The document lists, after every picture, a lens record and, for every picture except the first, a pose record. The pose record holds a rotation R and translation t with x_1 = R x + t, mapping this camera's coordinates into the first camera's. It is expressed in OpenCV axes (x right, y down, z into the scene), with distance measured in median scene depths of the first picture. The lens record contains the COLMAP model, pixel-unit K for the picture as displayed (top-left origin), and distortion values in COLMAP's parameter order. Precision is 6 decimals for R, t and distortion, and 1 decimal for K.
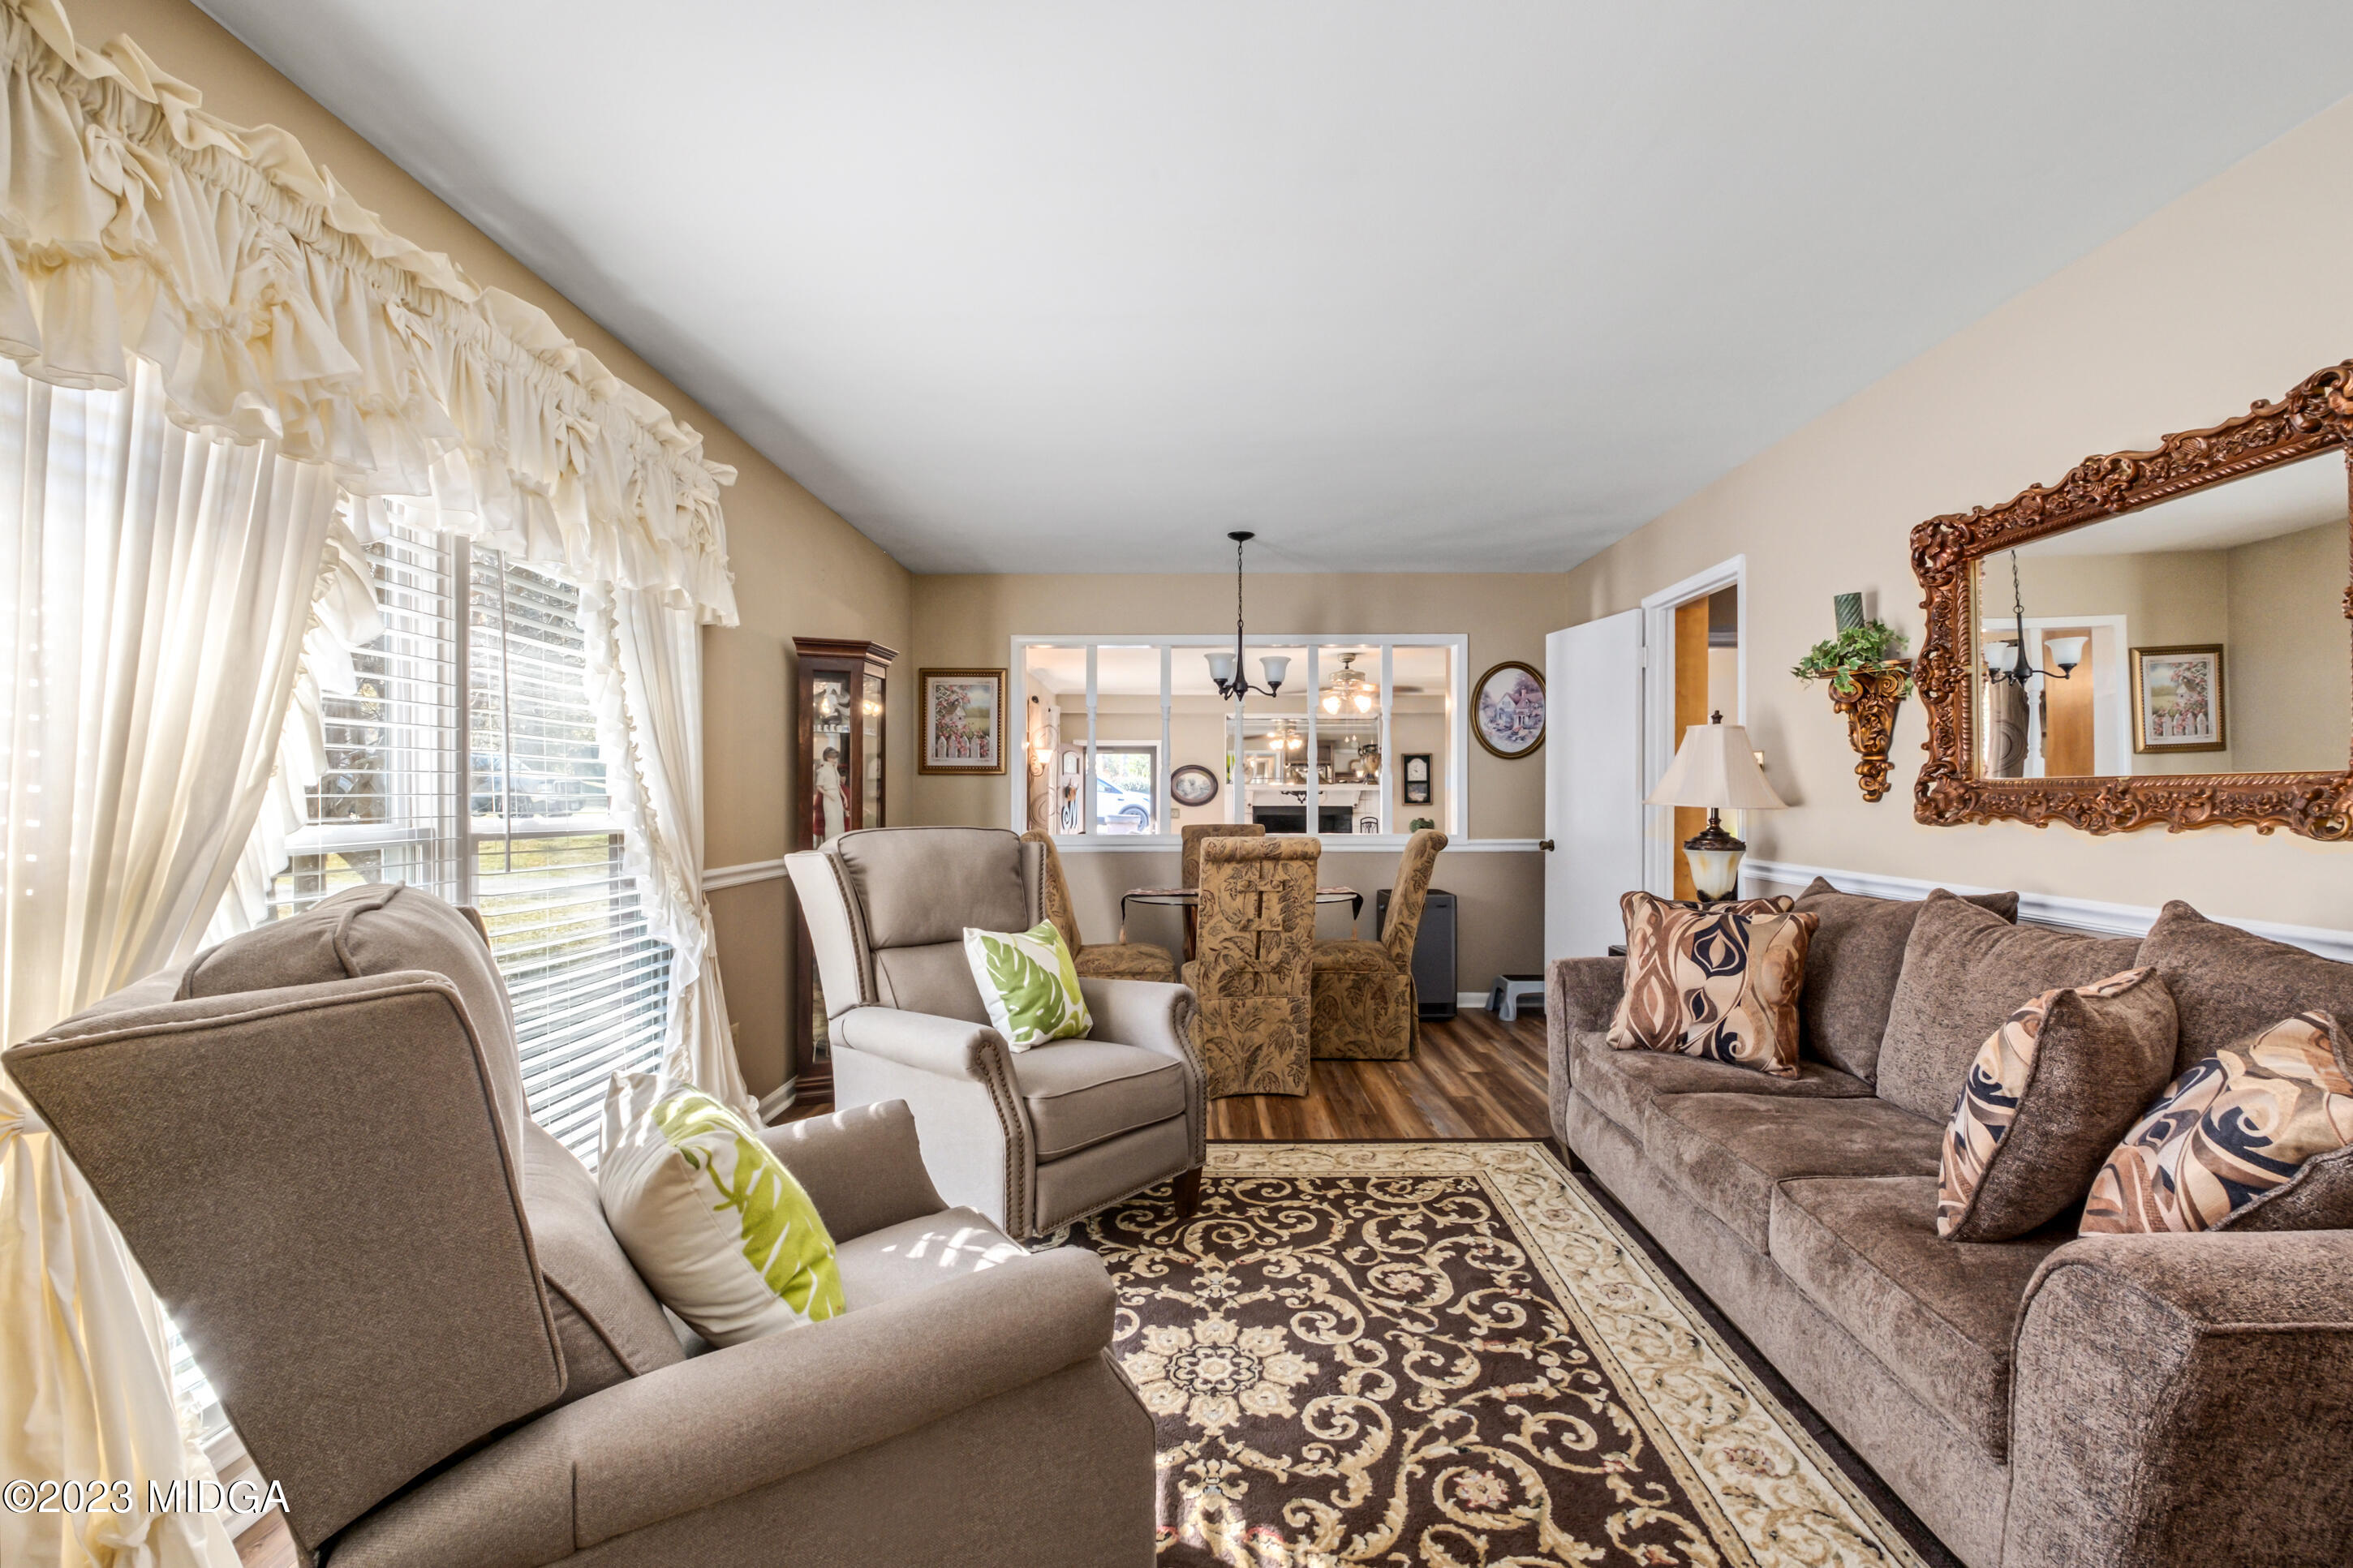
lens RADIAL K [[1014.1, 0, 1179.6], [0, 1014.1, 795.1], [0, 0, 1]] dist [-0.008977, 0.000673]
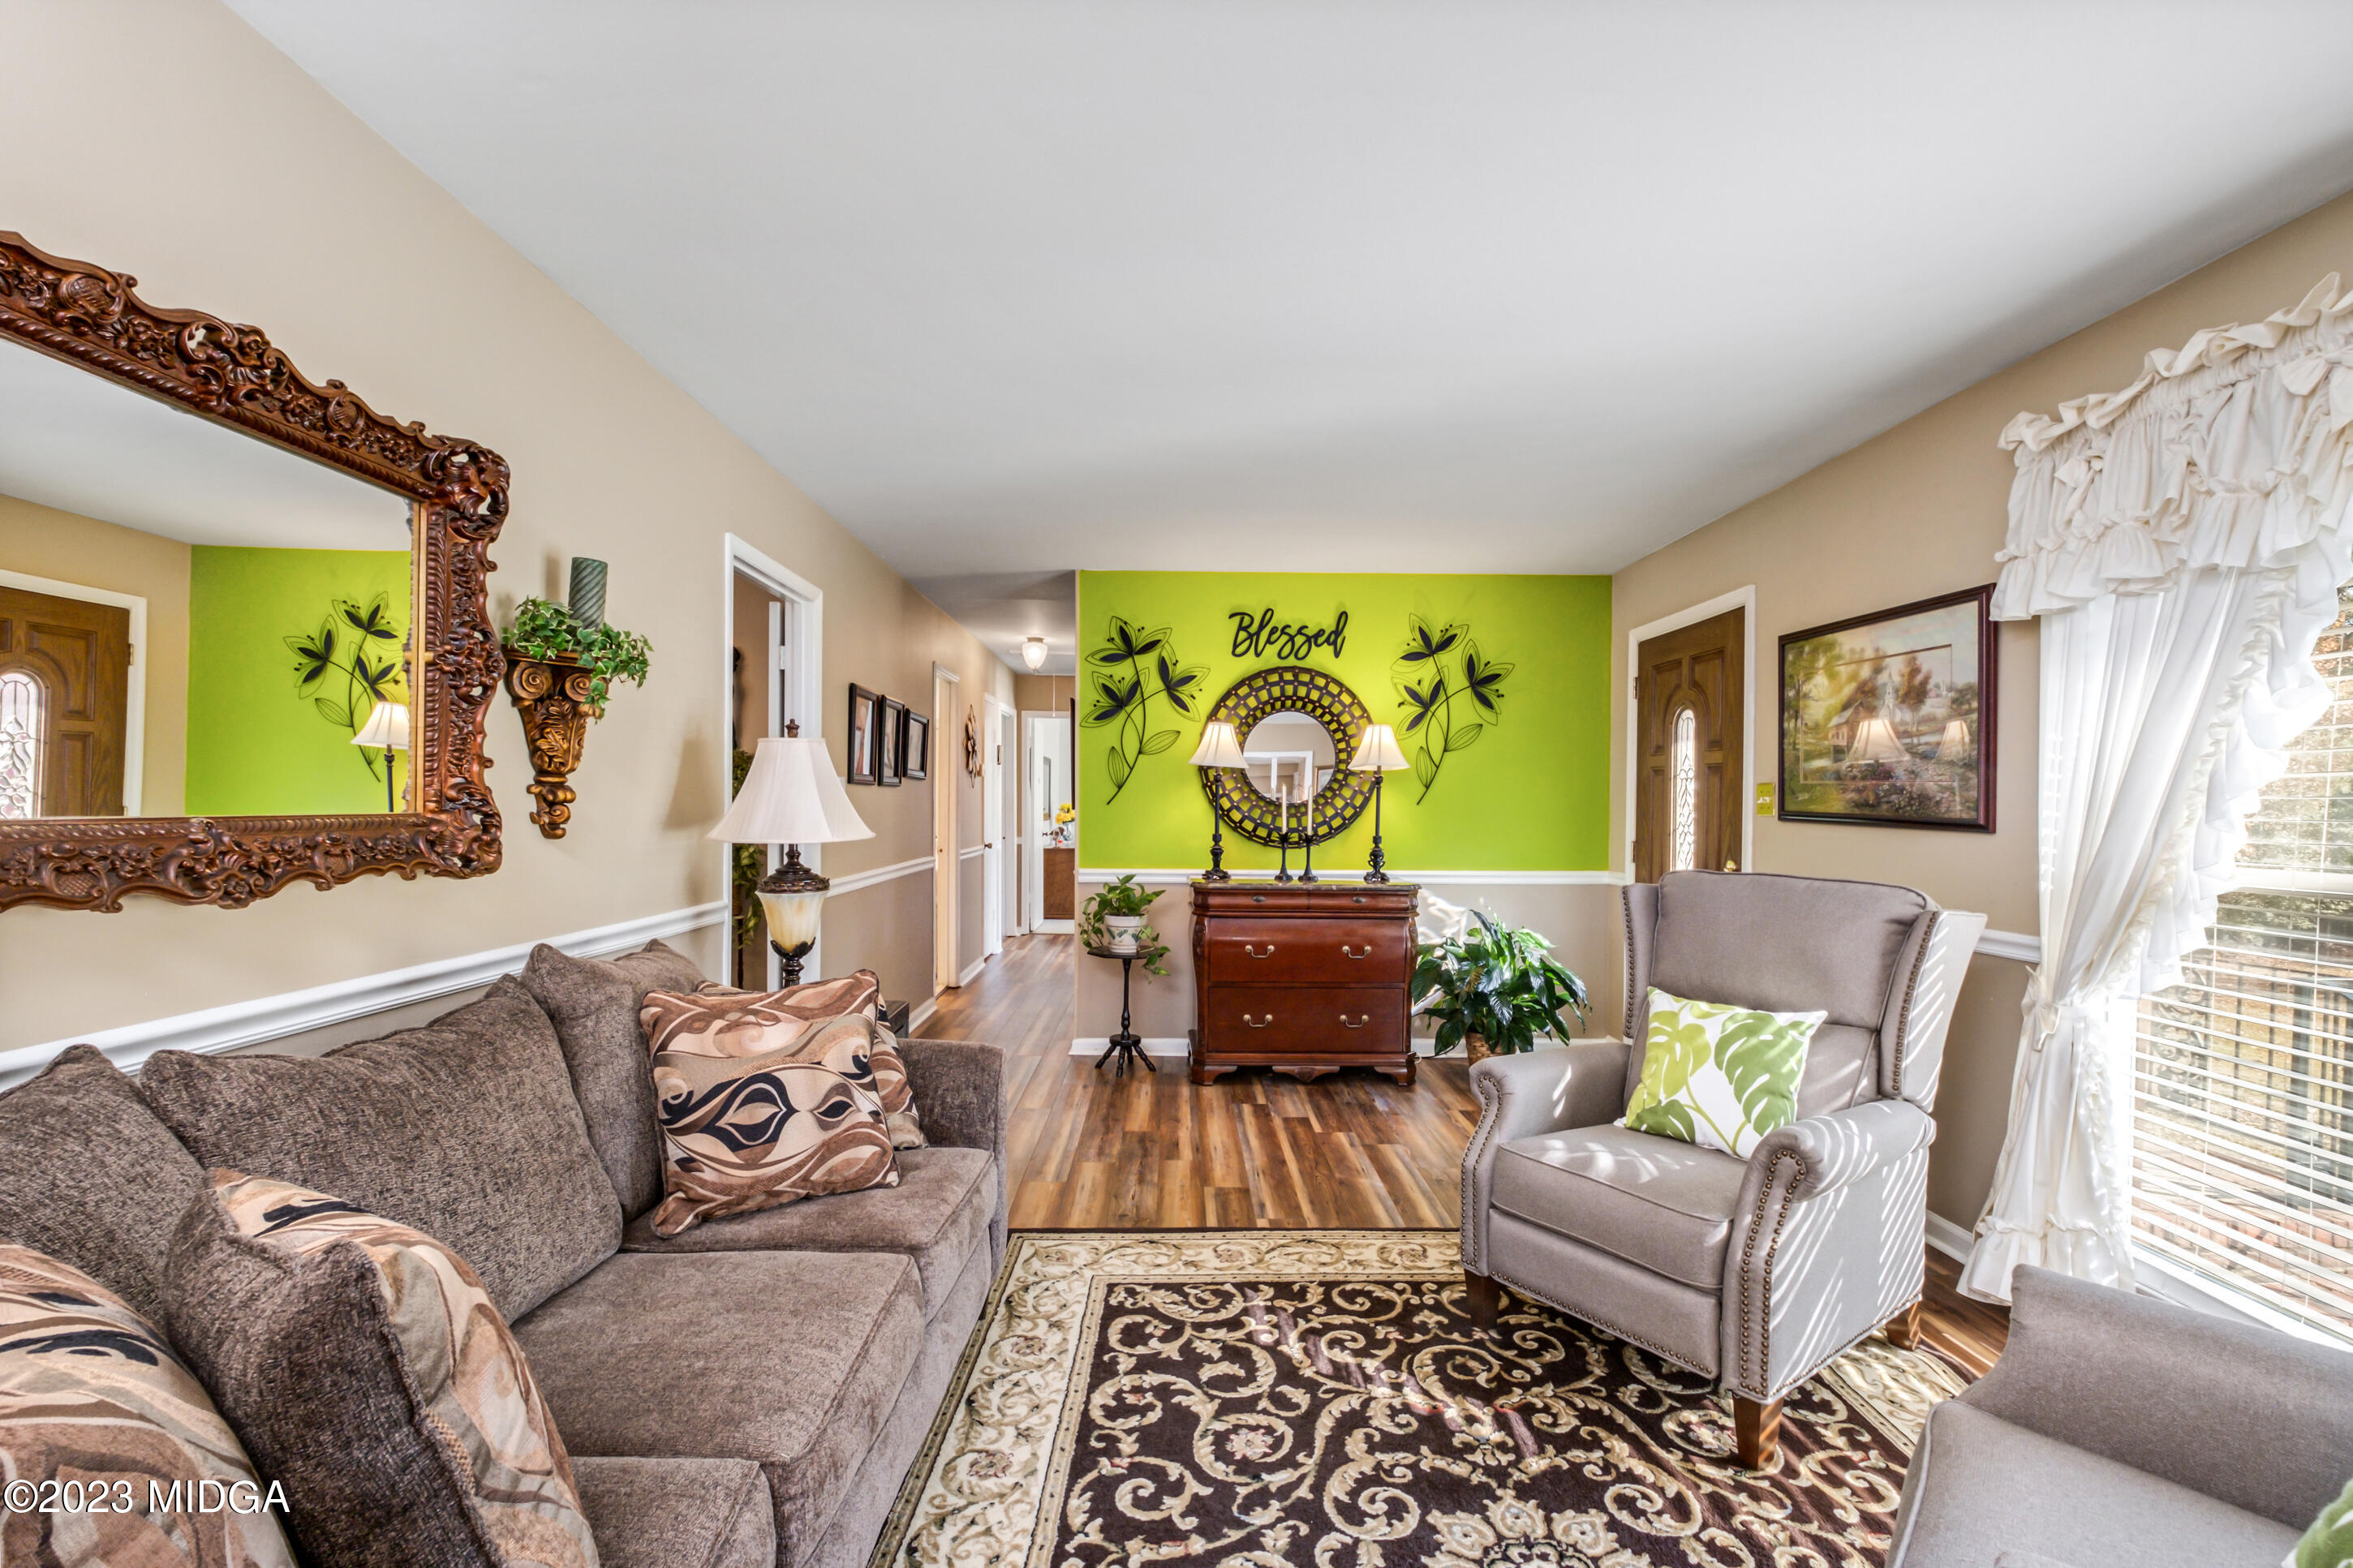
lens RADIAL K [[1014.1, 0, 1178.0], [0, 1014.1, 807.9], [0, 0, 1]] dist [-0.008977, 0.000673]
pose [[-0.999812, -0.004778, -0.018797, 0.355442], [-0.004797, 0.999988, 0.000980, -0.031034], [0.018792, 0.001070, -0.999823, 1.879670]]
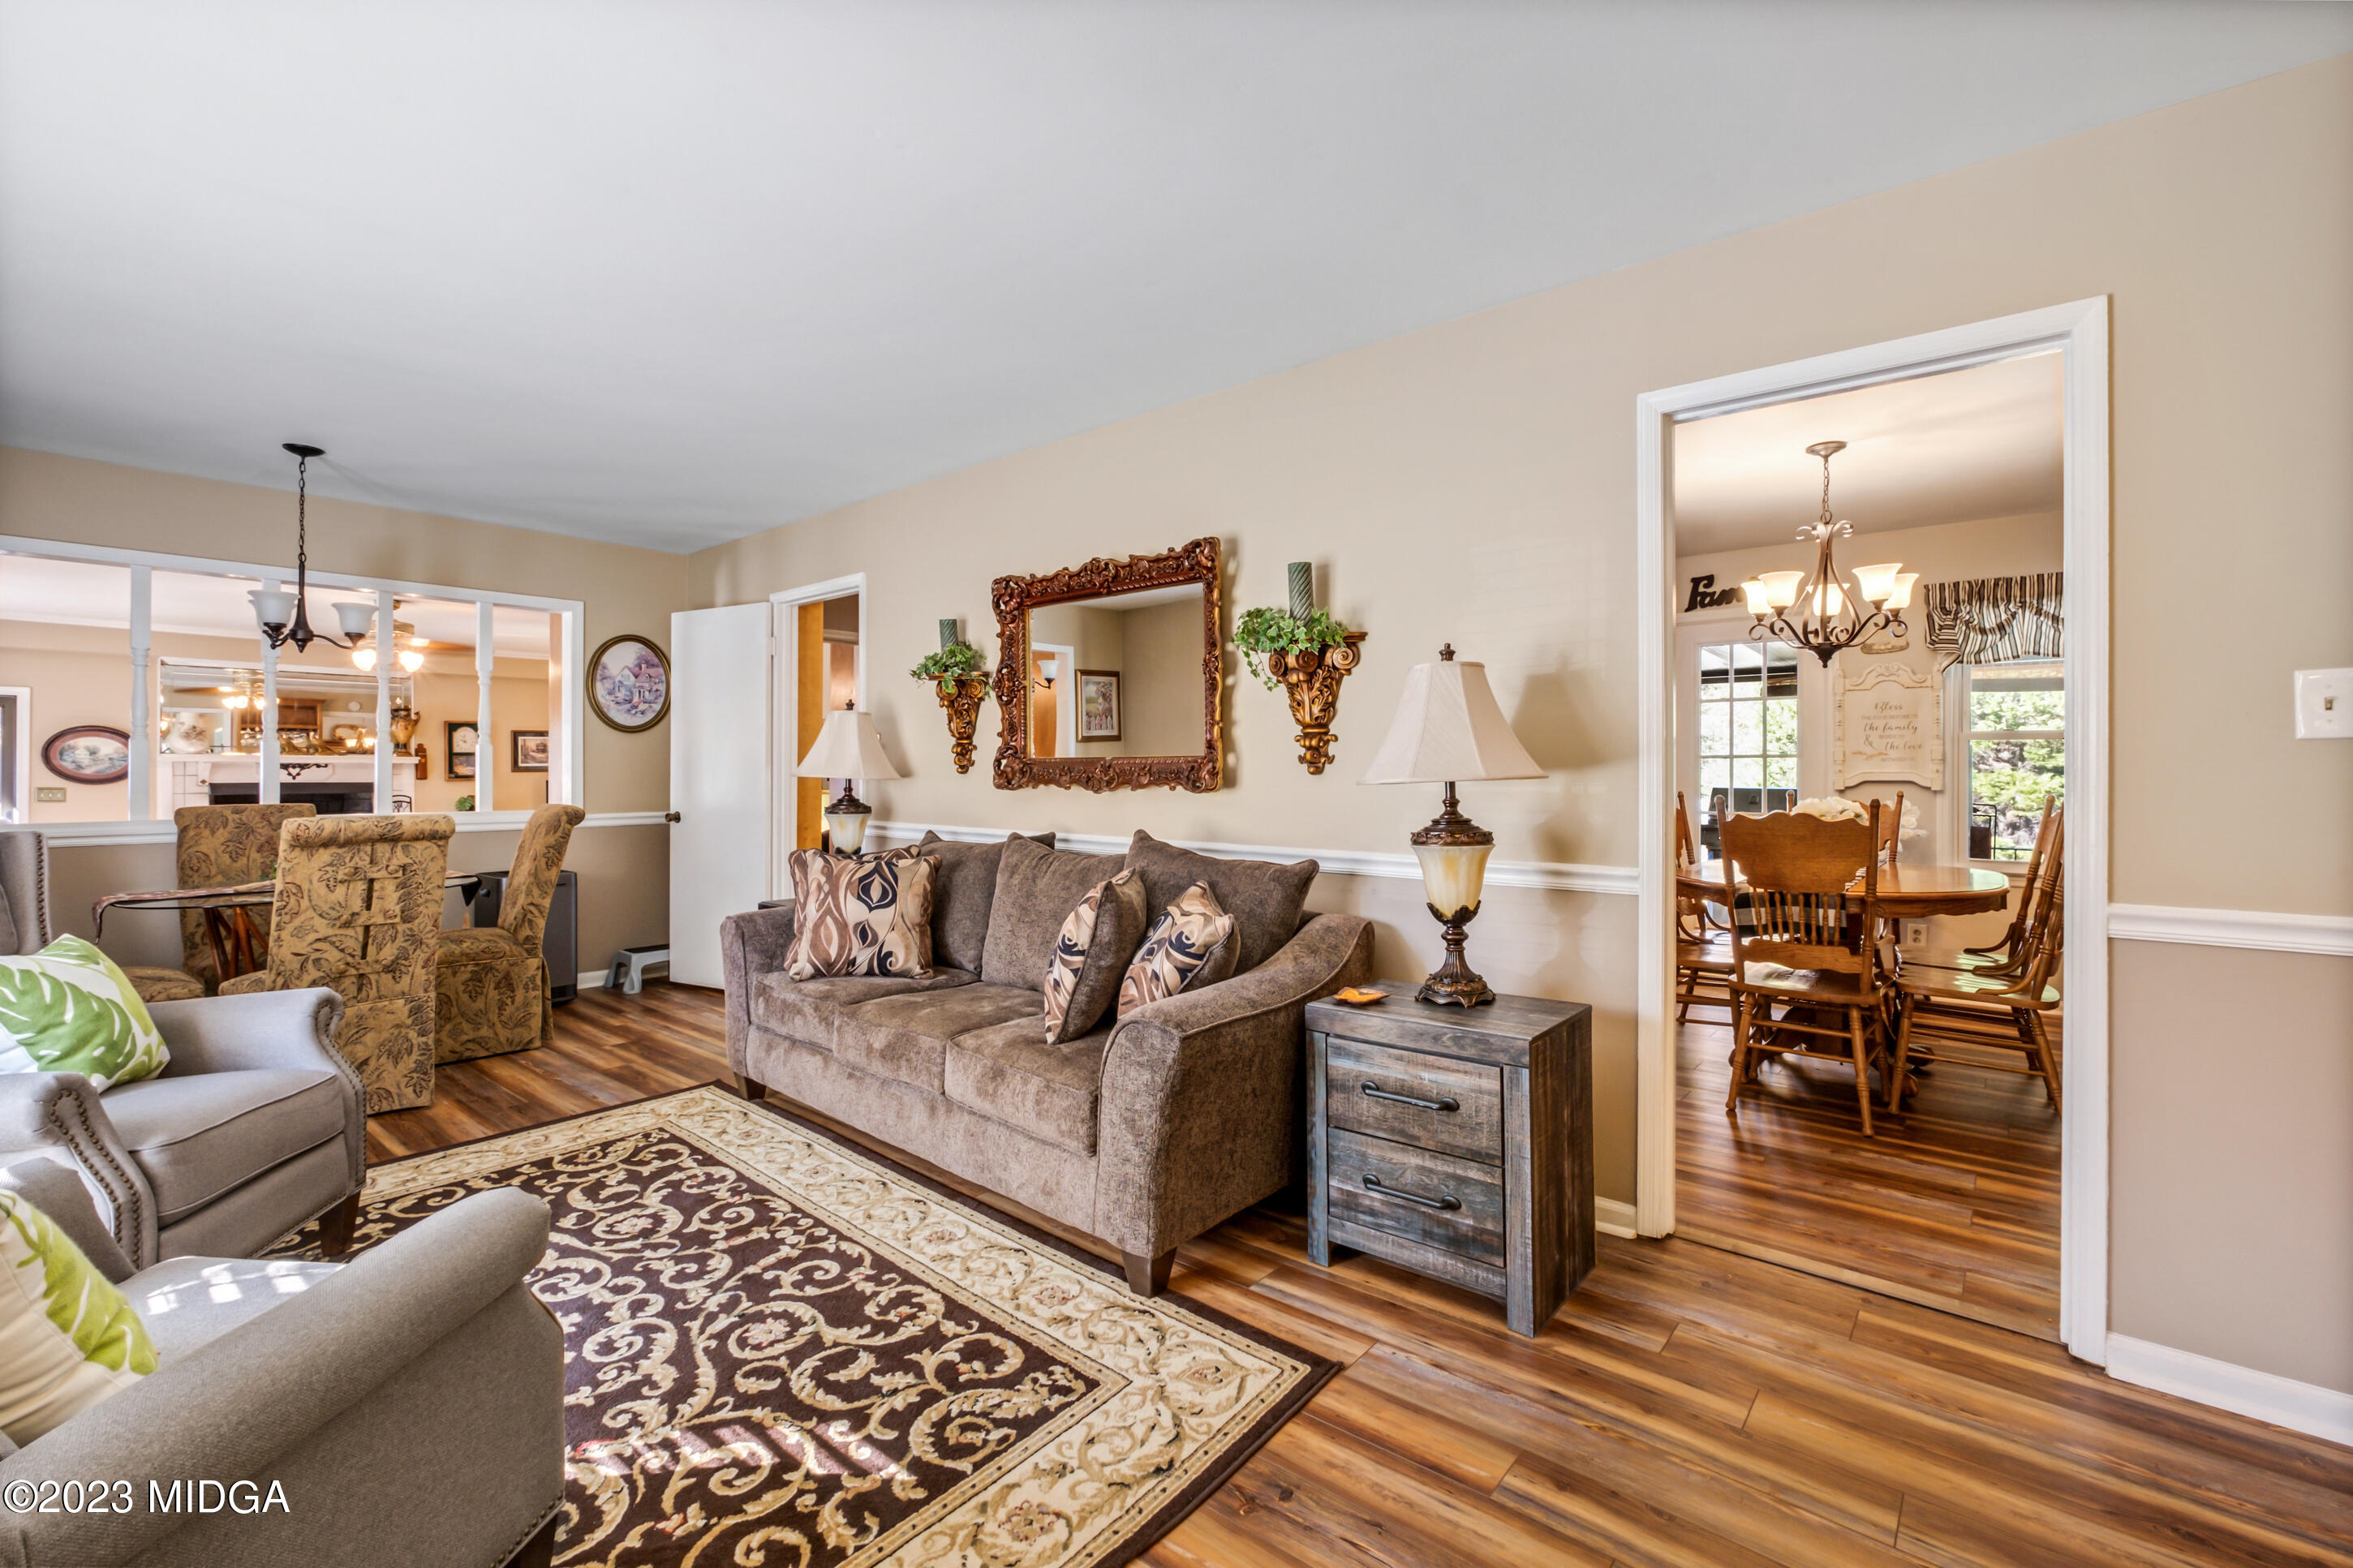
lens RADIAL K [[1014.1, 0, 1179.3], [0, 1014.1, 768.9], [0, 0, 1]] dist [-0.008977, 0.000673]
pose [[0.632572, 0.002432, 0.774498, -0.295402], [-0.001317, 0.999997, -0.002064, 0.004151], [-0.774501, 0.000286, 0.632573, -0.144701]]
